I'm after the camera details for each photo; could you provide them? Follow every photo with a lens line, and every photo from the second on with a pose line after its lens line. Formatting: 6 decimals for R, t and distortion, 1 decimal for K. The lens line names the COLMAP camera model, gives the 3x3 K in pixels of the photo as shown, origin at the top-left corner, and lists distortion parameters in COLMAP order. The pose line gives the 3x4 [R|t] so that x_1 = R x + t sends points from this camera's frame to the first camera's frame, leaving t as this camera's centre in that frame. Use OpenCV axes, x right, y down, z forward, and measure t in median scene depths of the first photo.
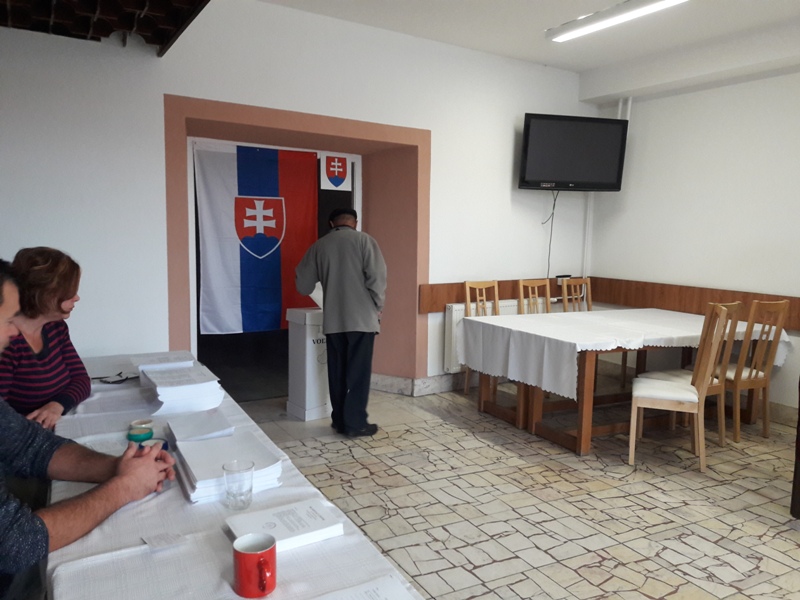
lens RADIAL K [[640.9, 0, 405.6], [0, 640.9, 305.2], [0, 0, 1]] dist [0.024601, -0.080285]
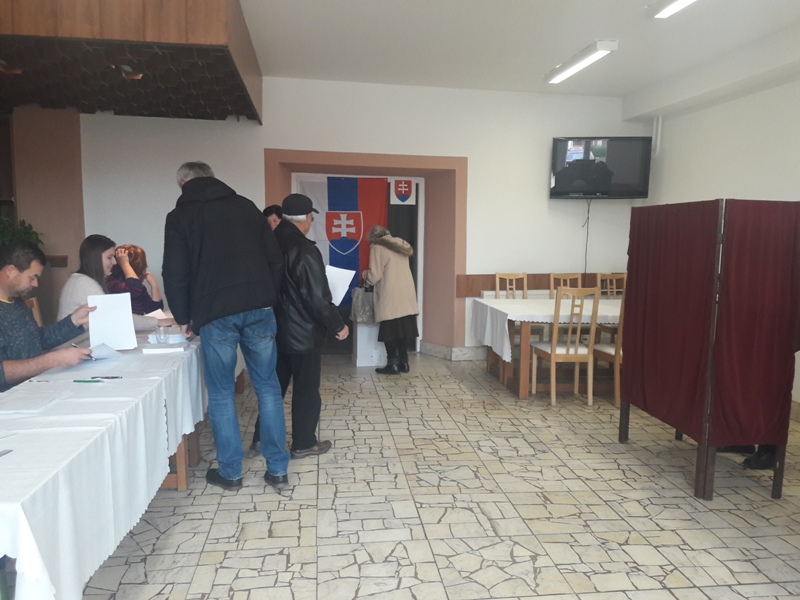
lens RADIAL K [[640.9, 0, 398.2], [0, 640.9, 306.9], [0, 0, 1]] dist [0.024601, -0.080285]
pose [[0.925455, 0.032290, -0.377479, 0.423188], [-0.035771, 0.999358, -0.002212, 0.042197], [0.377165, 0.015550, 0.926015, -0.269244]]
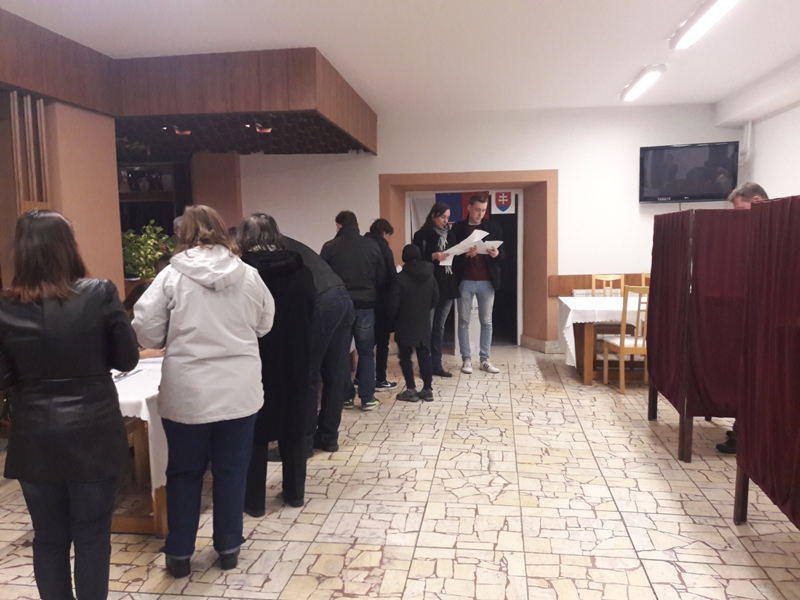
lens RADIAL K [[640.9, 0, 393.4], [0, 640.9, 296.8], [0, 0, 1]] dist [0.024601, -0.080285]
pose [[0.786447, 0.022959, -0.617231, 0.668226], [-0.039102, 0.999155, -0.012657, 0.050316], [0.616418, 0.034088, 0.786681, -0.375621]]
